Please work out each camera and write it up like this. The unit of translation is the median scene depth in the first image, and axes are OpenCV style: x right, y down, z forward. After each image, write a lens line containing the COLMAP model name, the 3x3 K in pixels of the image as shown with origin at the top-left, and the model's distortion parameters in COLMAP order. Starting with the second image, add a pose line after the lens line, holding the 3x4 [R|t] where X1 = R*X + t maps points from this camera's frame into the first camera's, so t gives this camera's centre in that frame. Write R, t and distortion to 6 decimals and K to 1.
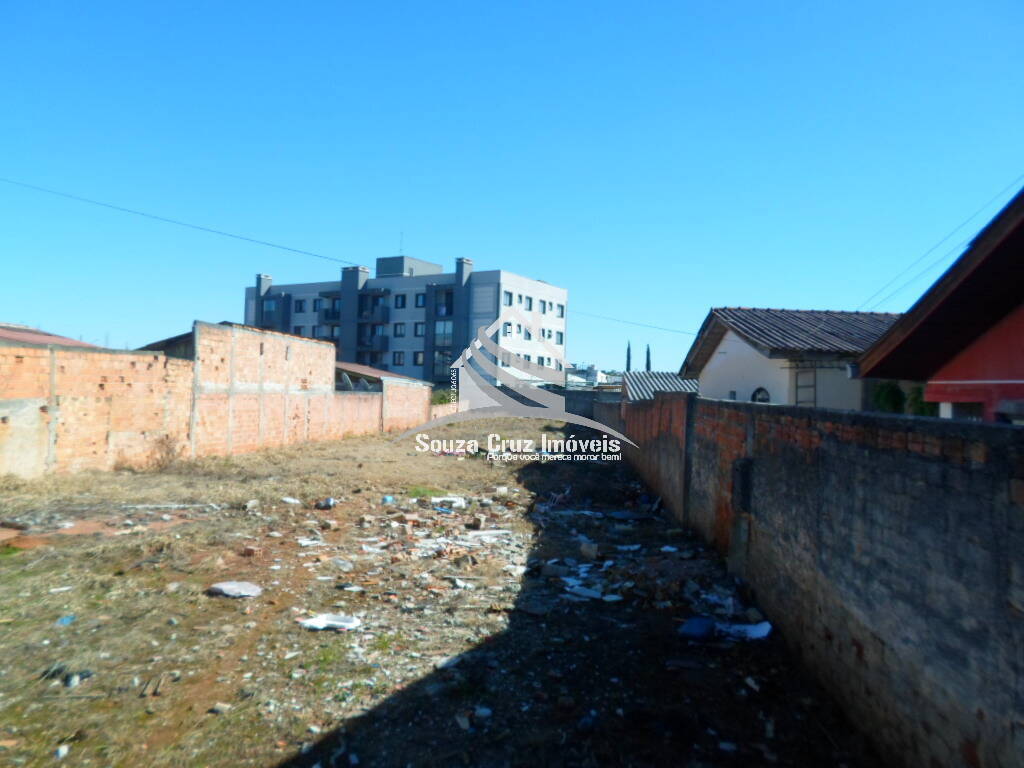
lens RADIAL K [[804.7, 0, 512.8], [0, 804.7, 378.2], [0, 0, 1]] dist [0.007399, -0.008731]
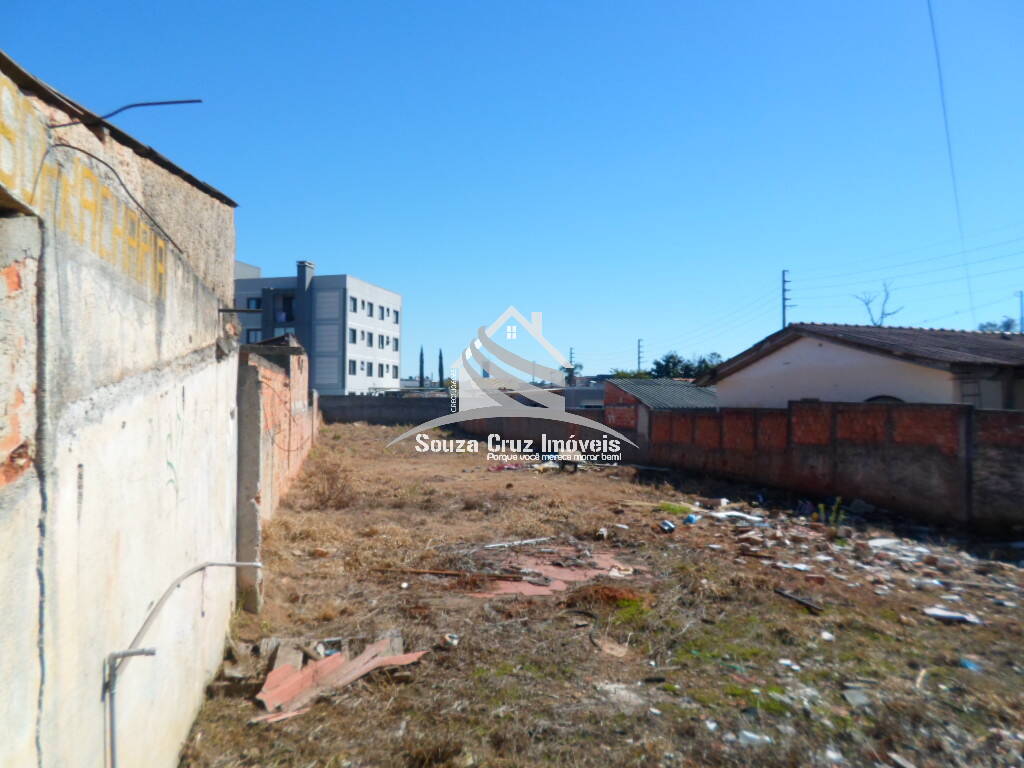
lens RADIAL K [[802.7, 0, 512.8], [0, 802.7, 373.7], [0, 0, 1]] dist [0.010229, -0.015886]
pose [[0.949604, -0.015133, 0.313086, -0.457008], [0.018419, 0.999802, -0.007541, -0.017130], [-0.312910, 0.012927, 0.949695, 0.081740]]
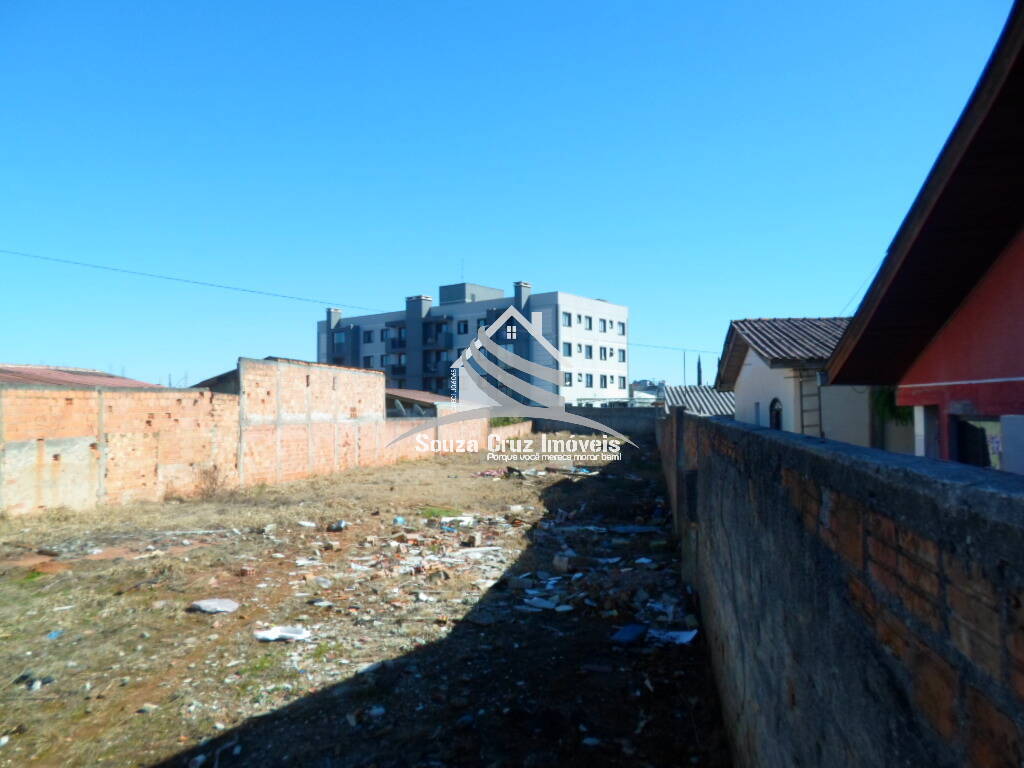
lens RADIAL K [[798.7, 0, 513.3], [0, 798.7, 381.3], [0, 0, 1]] dist [-0.000868, -0.011403]
pose [[0.994485, -0.044410, -0.095017, 0.067856], [0.042339, 0.998822, -0.023699, 0.000339], [0.095958, 0.019545, 0.995193, -0.016897]]
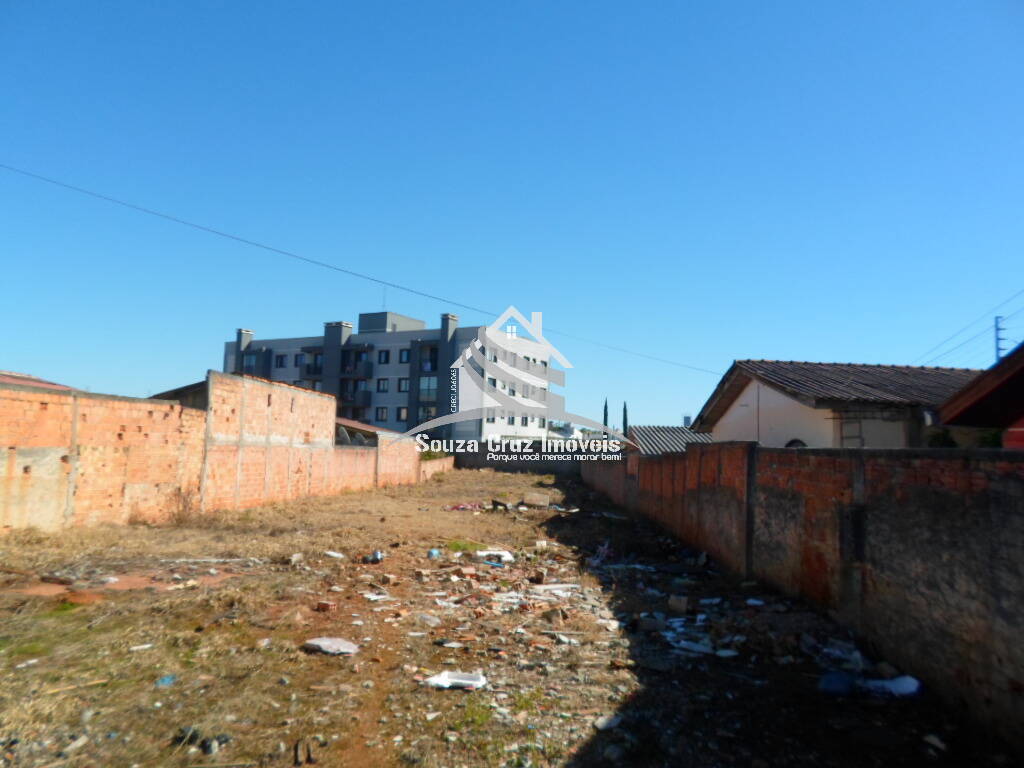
lens RADIAL K [[804.7, 0, 512.8], [0, 804.7, 378.2], [0, 0, 1]] dist [0.007399, -0.008731]
pose [[0.999296, 0.005698, 0.037088, -0.066119], [-0.003019, 0.997408, -0.071896, 0.007653], [-0.037401, 0.071733, 0.996722, 0.016372]]
